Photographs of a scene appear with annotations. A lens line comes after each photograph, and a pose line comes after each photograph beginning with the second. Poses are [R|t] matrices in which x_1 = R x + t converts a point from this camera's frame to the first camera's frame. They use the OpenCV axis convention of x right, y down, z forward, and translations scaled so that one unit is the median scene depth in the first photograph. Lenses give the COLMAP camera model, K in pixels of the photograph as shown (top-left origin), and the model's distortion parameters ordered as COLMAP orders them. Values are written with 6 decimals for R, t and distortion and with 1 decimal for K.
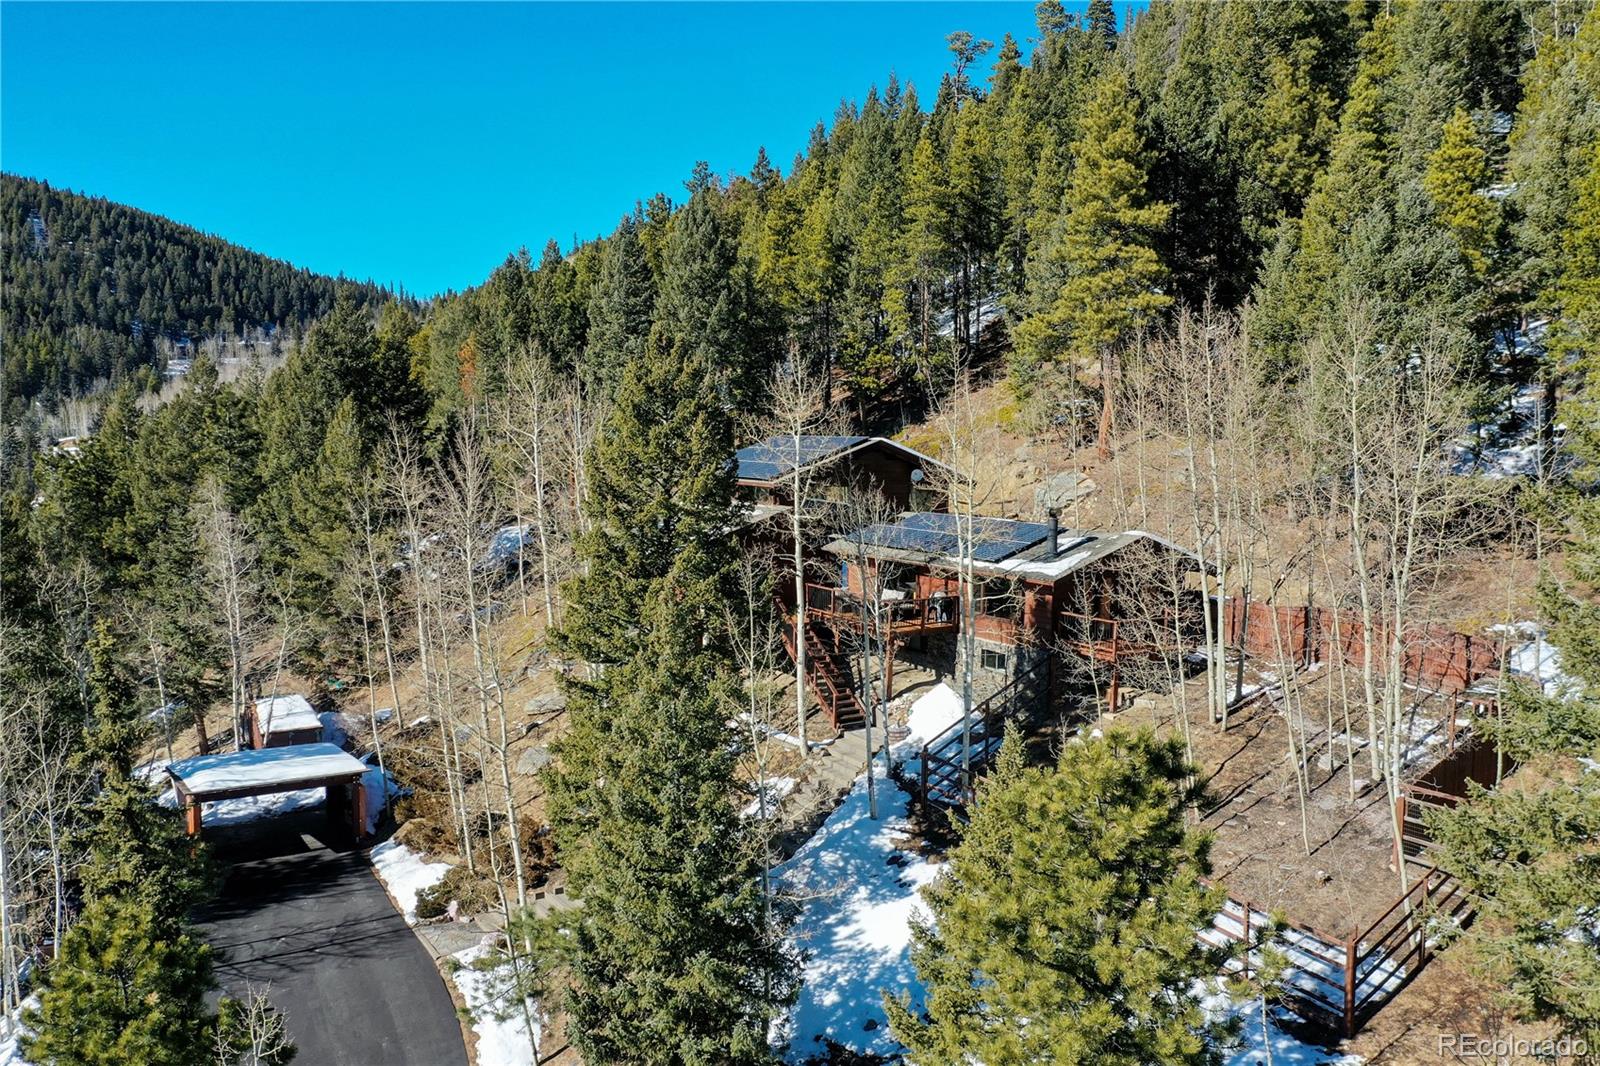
lens RADIAL K [[1286.2, 0, 801.0], [0, 1286.2, 534.3], [0, 0, 1]] dist [0.011369, 0.004995]
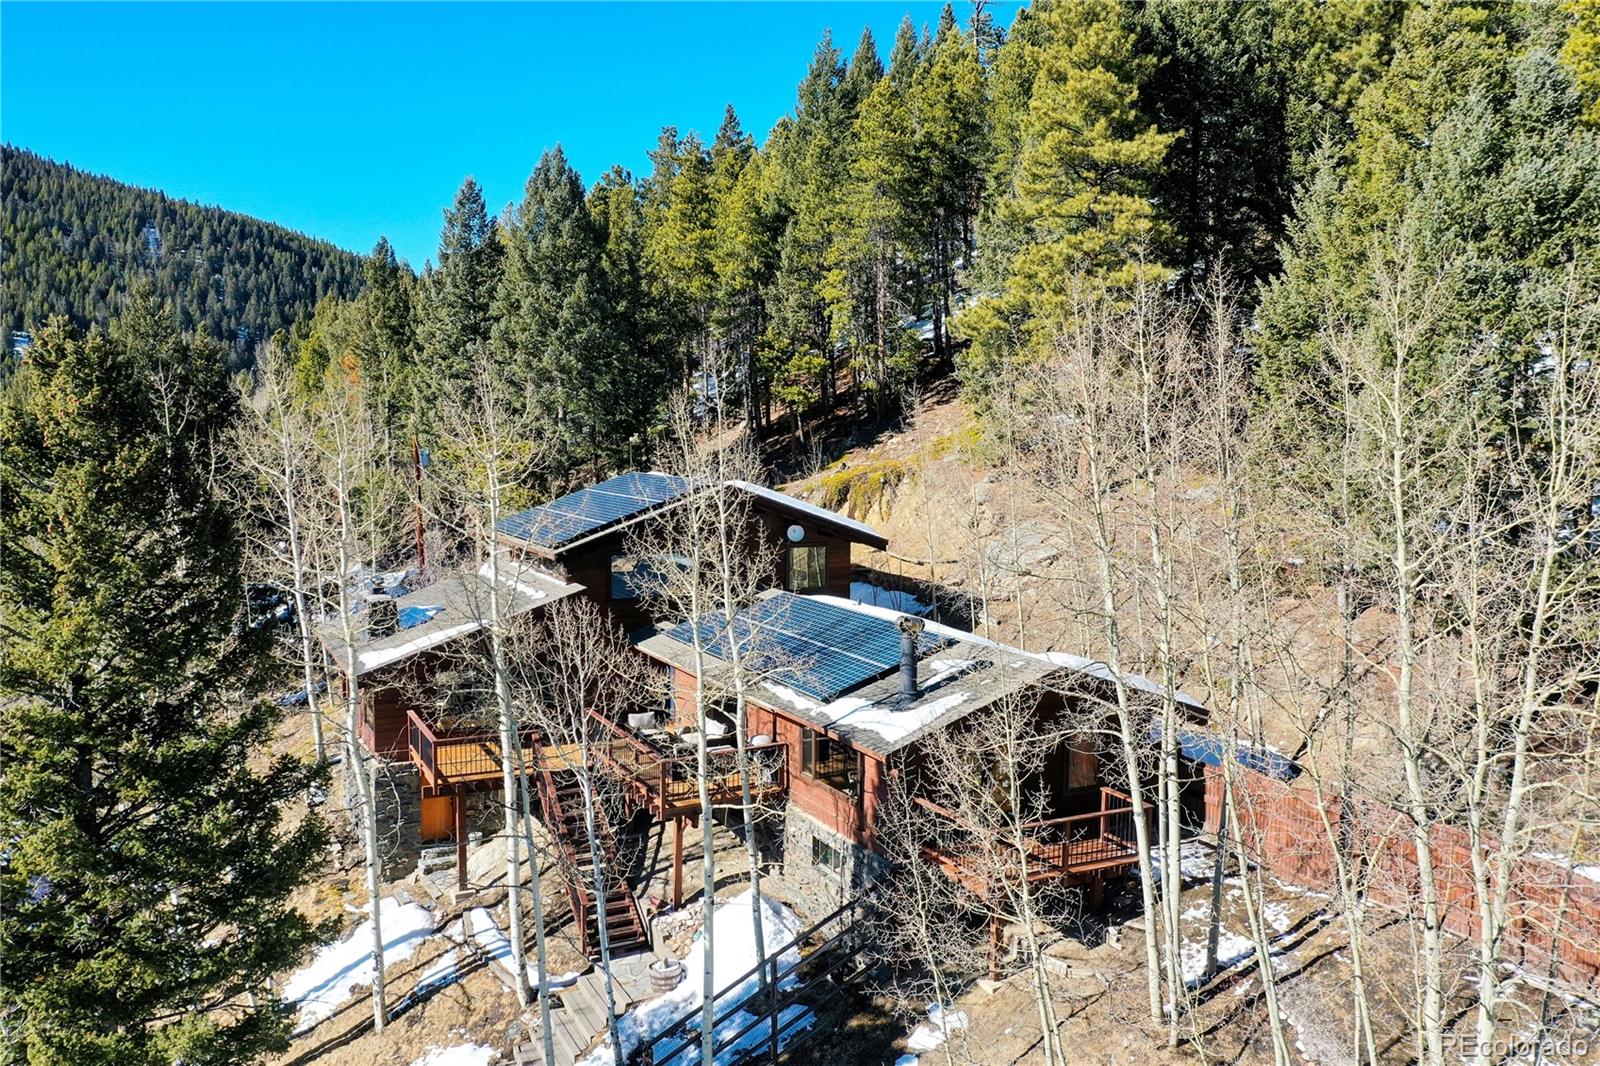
lens RADIAL K [[1286.2, 0, 799.0], [0, 1286.2, 532.2], [0, 0, 1]] dist [0.011369, 0.004995]
pose [[0.995740, -0.001707, -0.092191, 0.149615], [0.001884, 0.999997, 0.001835, -0.045809], [0.092188, -0.002001, 0.995740, 0.298417]]
